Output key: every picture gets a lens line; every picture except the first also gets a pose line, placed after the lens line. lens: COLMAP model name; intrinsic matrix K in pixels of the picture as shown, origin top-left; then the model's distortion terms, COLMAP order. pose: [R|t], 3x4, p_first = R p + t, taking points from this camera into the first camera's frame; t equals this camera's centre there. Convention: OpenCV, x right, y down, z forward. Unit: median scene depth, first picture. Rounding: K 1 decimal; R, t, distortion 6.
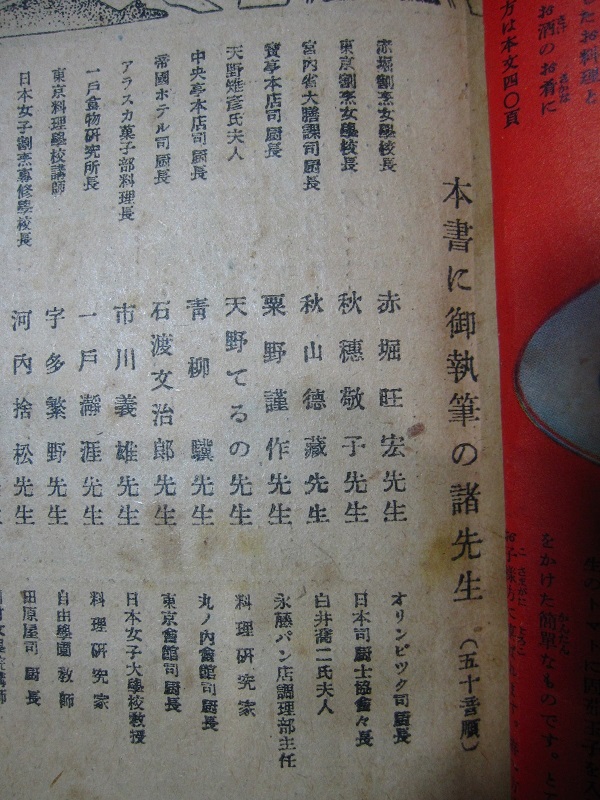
lens RADIAL K [[580.6, 0, 341.4], [0, 580.6, 399.9], [0, 0, 1]] dist [-0.062956, 0.004311]
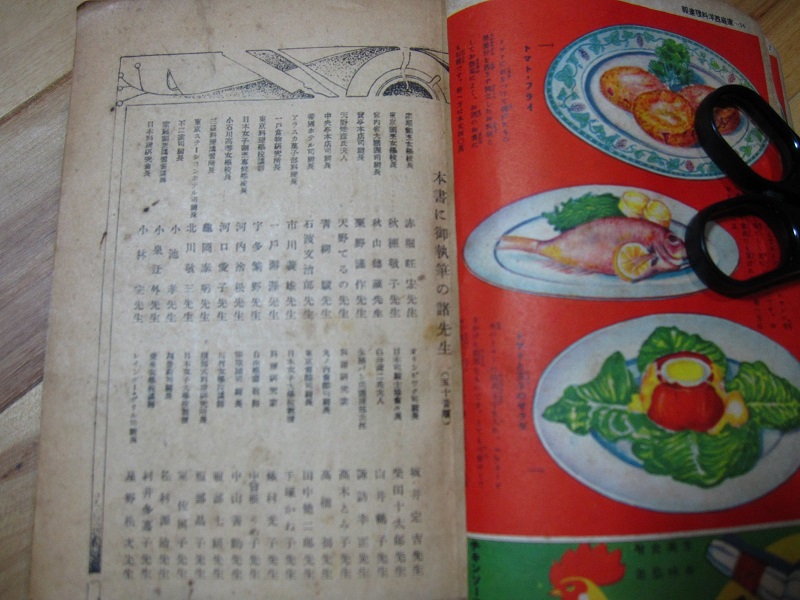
lens RADIAL K [[580.6, 0, 400.0], [0, 580.6, 300.0], [0, 0, 1]] dist [-0.062956, 0.004311]
pose [[0.996305, 0.019294, 0.083688, -0.144133], [-0.008150, 0.991281, -0.131511, 0.438136], [-0.085496, 0.130343, 0.987776, -1.237131]]
